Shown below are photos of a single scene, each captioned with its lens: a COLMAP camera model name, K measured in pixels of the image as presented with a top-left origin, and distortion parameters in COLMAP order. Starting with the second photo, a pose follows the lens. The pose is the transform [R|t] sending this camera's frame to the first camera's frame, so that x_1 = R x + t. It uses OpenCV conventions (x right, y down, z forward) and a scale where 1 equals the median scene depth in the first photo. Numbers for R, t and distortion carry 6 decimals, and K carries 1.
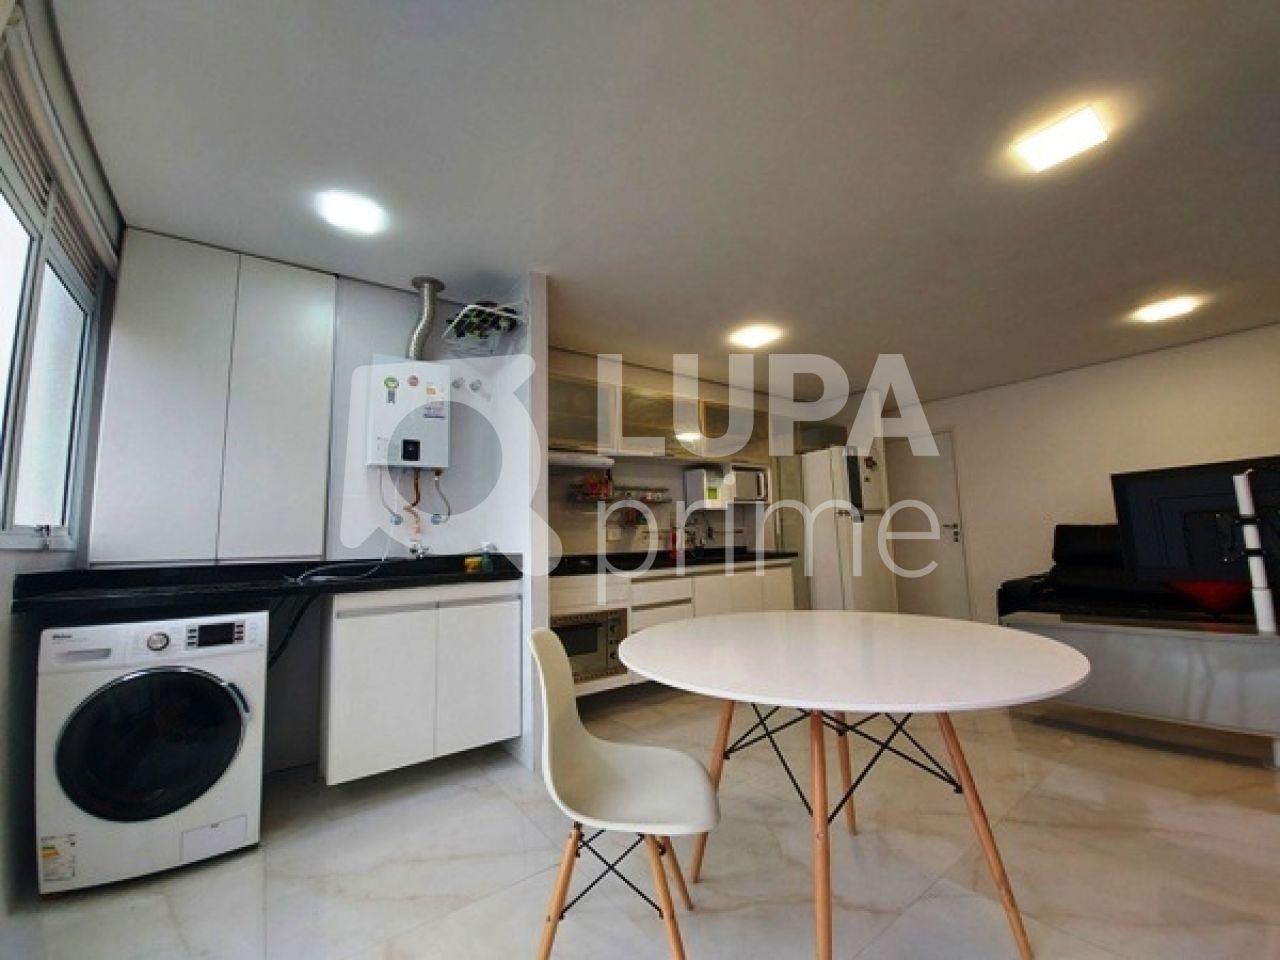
lens RADIAL K [[498.8, 0, 649.7], [0, 498.8, 479.4], [0, 0, 1]] dist [-0.003266, -0.009215]
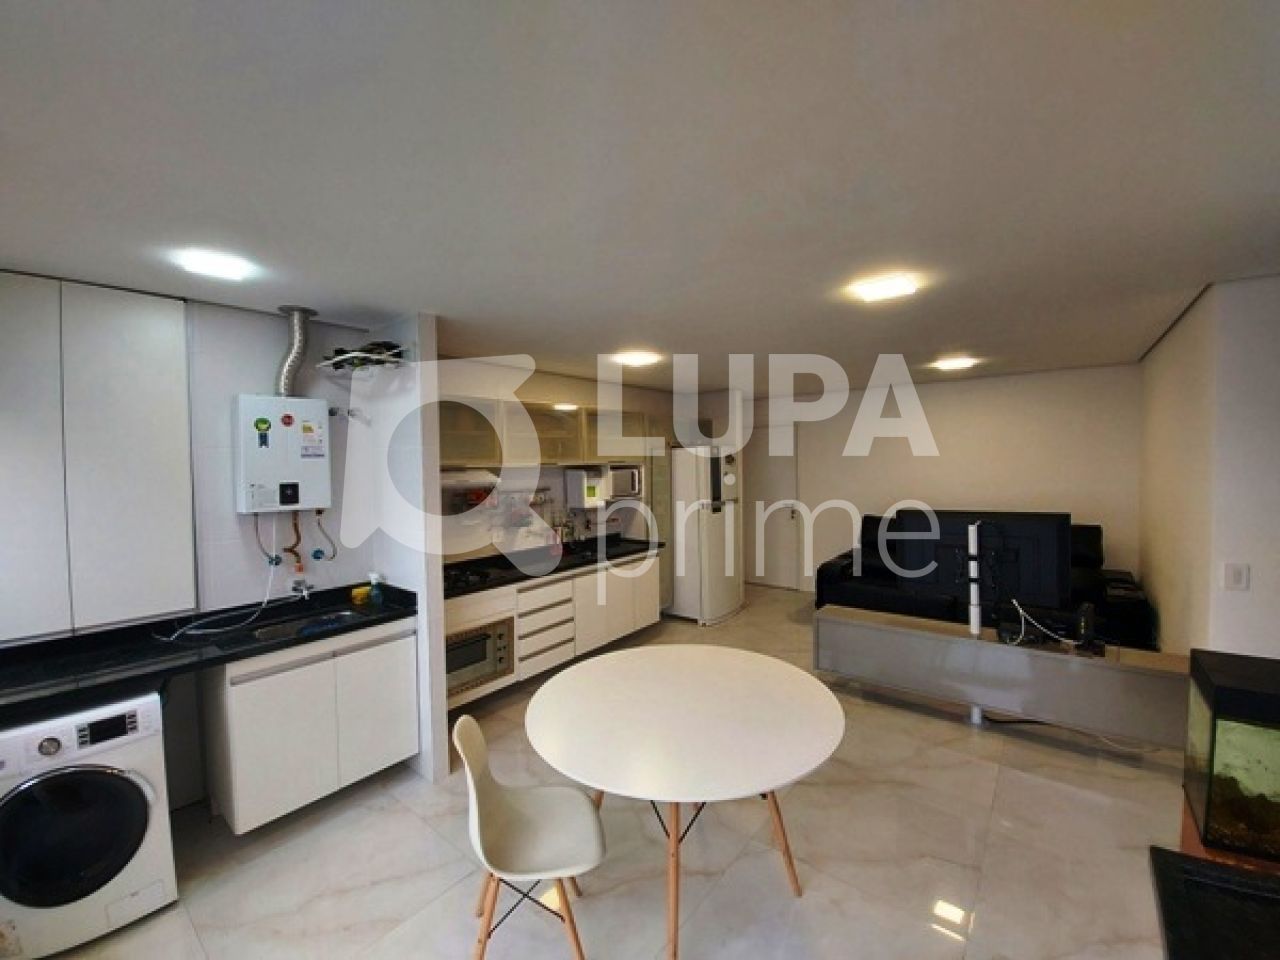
lens RADIAL K [[498.8, 0, 649.7], [0, 498.8, 479.4], [0, 0, 1]] dist [-0.003266, -0.009215]
pose [[0.966771, 0.006809, 0.255553, -0.047602], [-0.042522, 0.990003, 0.134484, -0.249430], [-0.252083, -0.140882, 0.957396, -0.102504]]
